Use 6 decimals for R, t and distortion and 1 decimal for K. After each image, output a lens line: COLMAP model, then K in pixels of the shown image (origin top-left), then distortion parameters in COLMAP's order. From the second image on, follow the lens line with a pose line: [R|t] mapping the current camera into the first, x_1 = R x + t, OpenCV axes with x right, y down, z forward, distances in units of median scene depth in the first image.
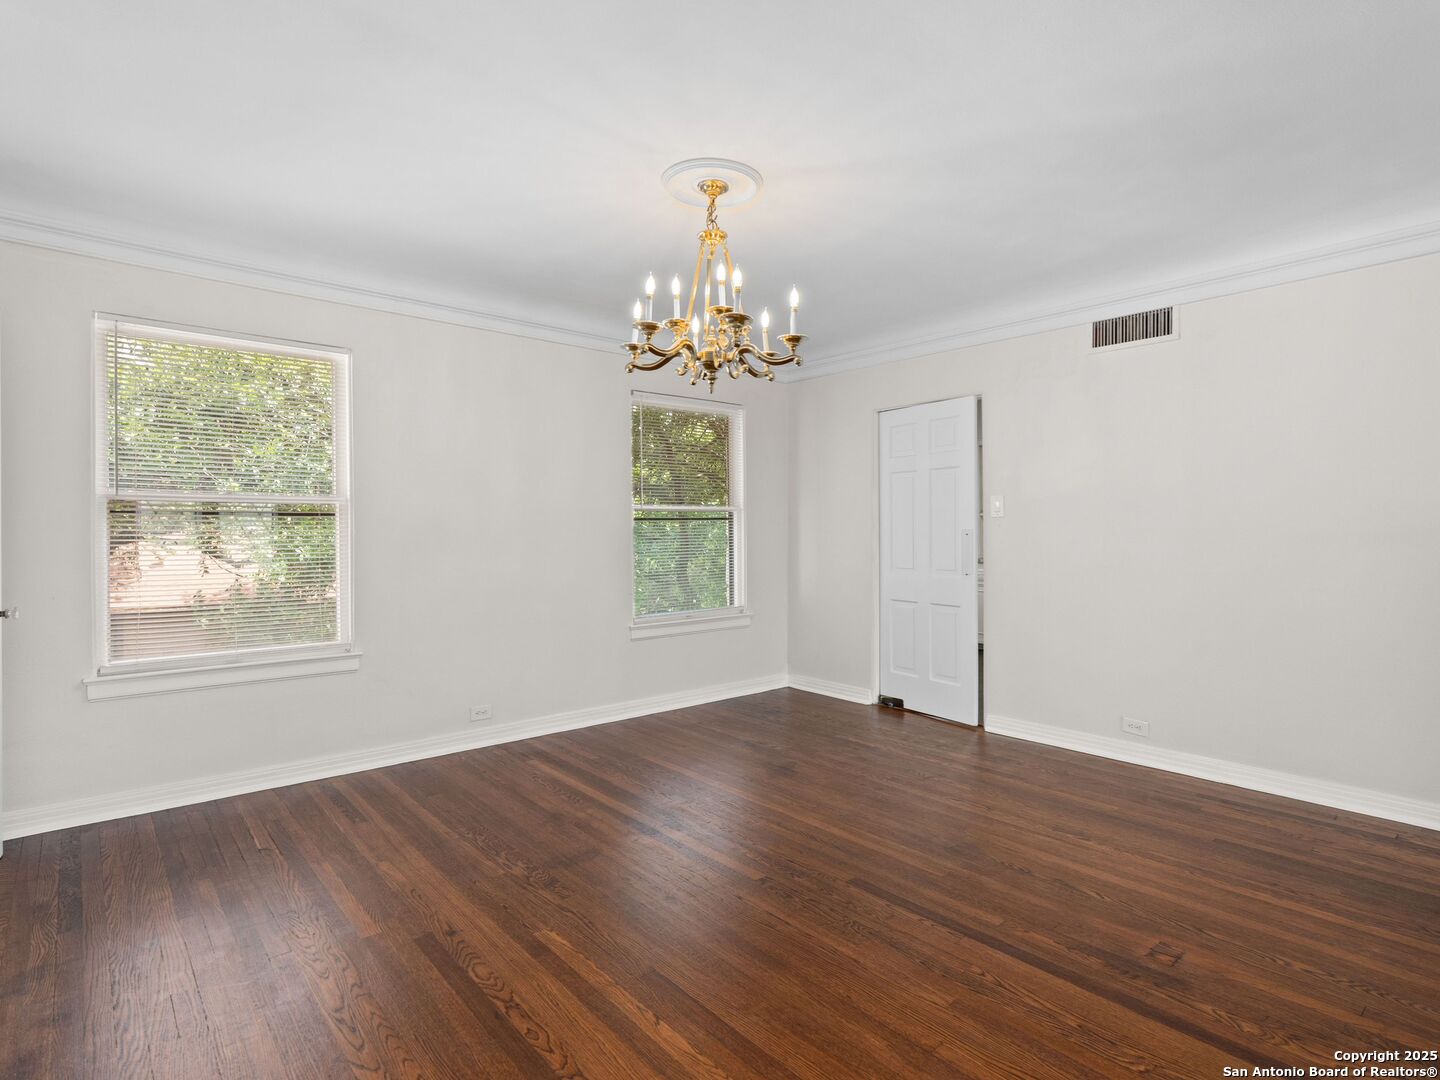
lens RADIAL K [[737.7, 0, 725.0], [0, 737.7, 534.6], [0, 0, 1]] dist [-0.005022, 0.003710]
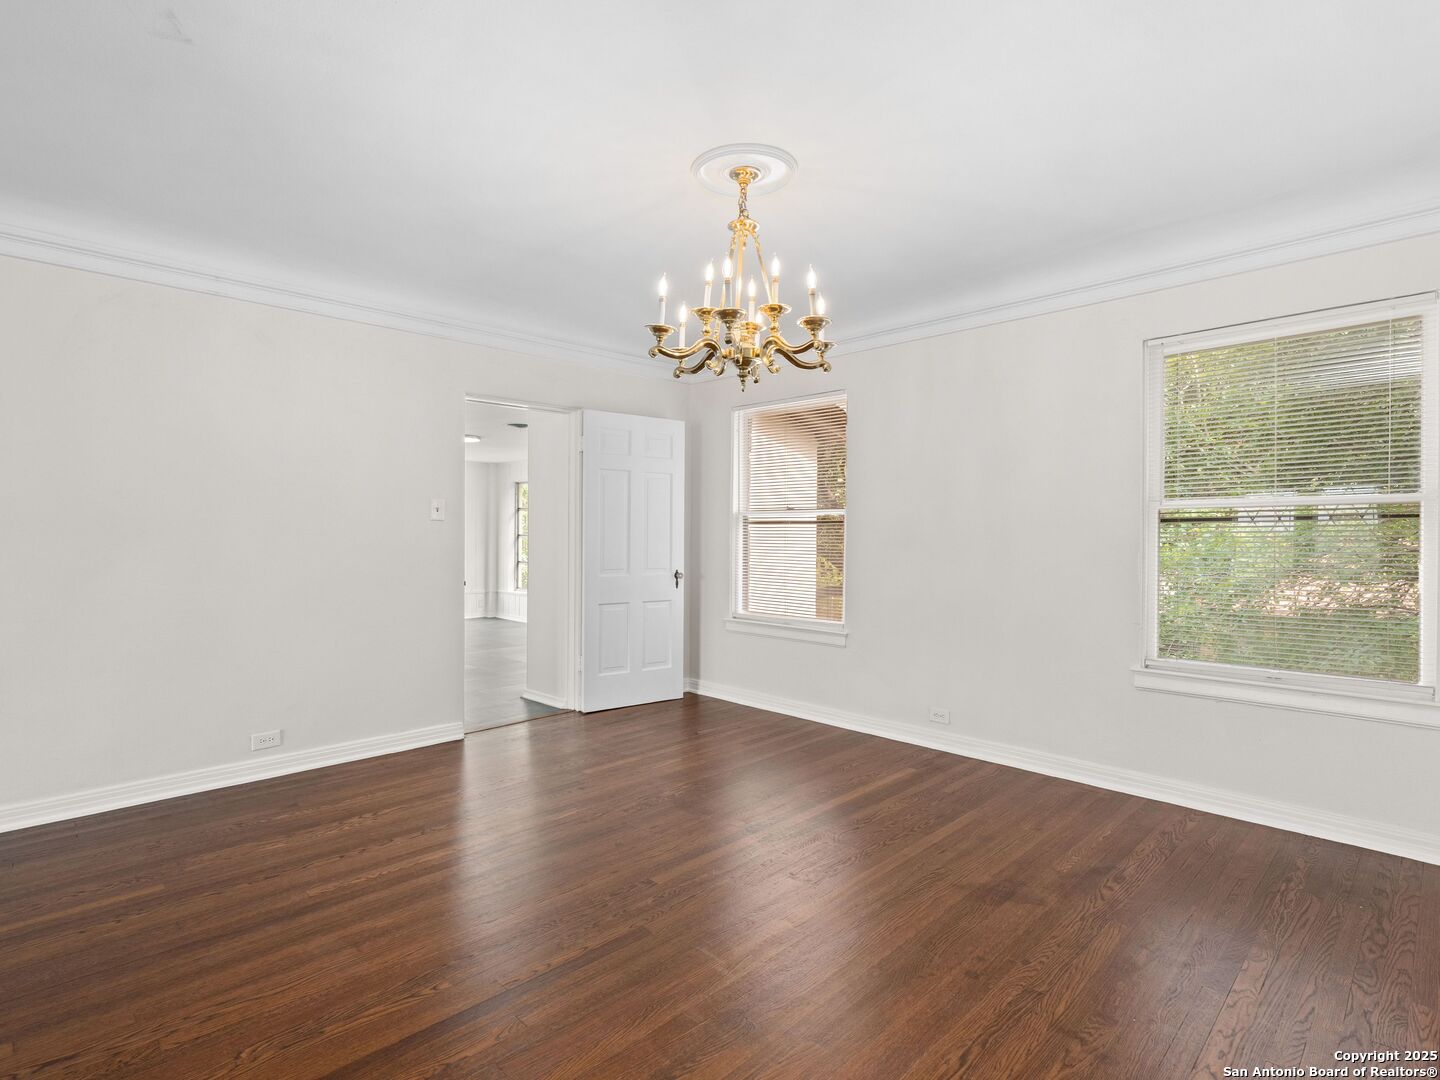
lens RADIAL K [[737.7, 0, 725.4], [0, 737.7, 539.8], [0, 0, 1]] dist [-0.005022, 0.003710]
pose [[0.071523, 0.008267, -0.997405, 0.673437], [-0.008247, 0.999936, 0.007696, -0.003945], [0.997405, 0.007675, 0.071586, 0.655897]]
